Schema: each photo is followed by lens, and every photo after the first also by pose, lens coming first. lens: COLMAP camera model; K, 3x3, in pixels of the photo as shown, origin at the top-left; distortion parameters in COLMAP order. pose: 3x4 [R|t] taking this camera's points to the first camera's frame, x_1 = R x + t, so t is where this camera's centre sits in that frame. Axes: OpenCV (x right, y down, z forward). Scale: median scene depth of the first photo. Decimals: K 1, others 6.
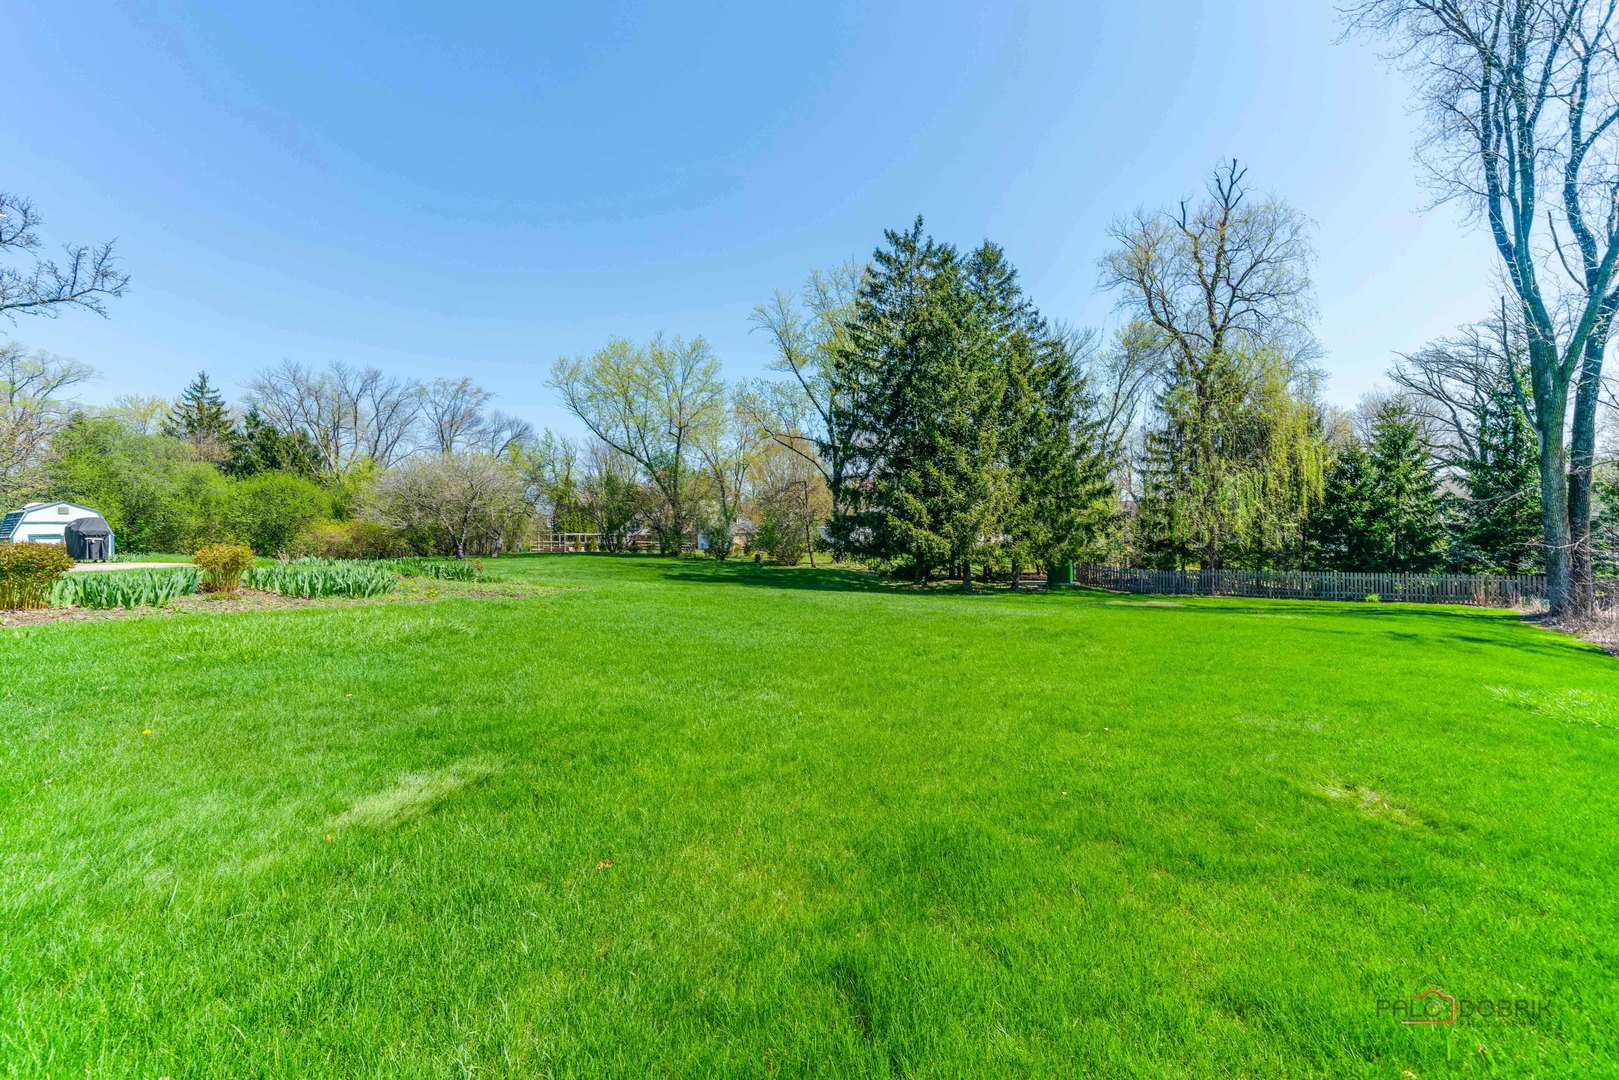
lens RADIAL K [[723.6, 0, 824.0], [0, 723.6, 540.7], [0, 0, 1]] dist [0.002038, 0.002175]
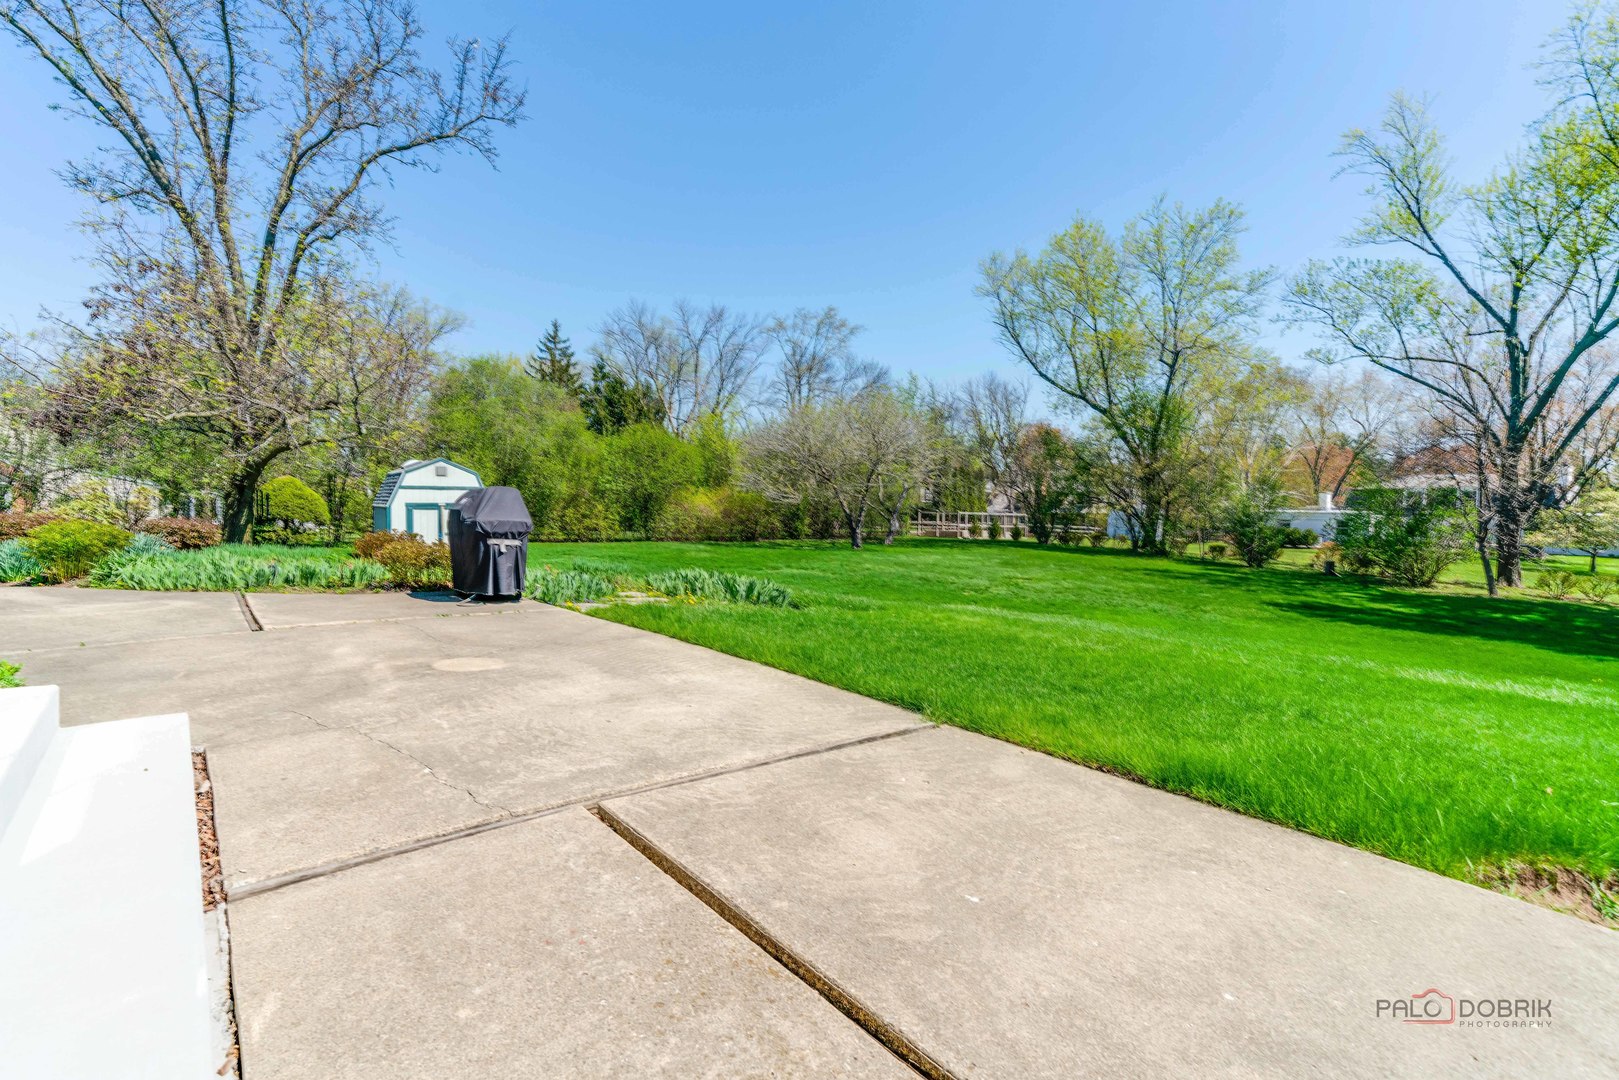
lens RADIAL K [[816.1, 0, 798.5], [0, 816.1, 543.8], [0, 0, 1]] dist [0.020957, 0.000293]
pose [[0.923589, 0.047621, -0.380415, -0.221171], [-0.033978, 0.998518, 0.042503, -0.008622], [0.381876, -0.026330, 0.923839, 0.208481]]
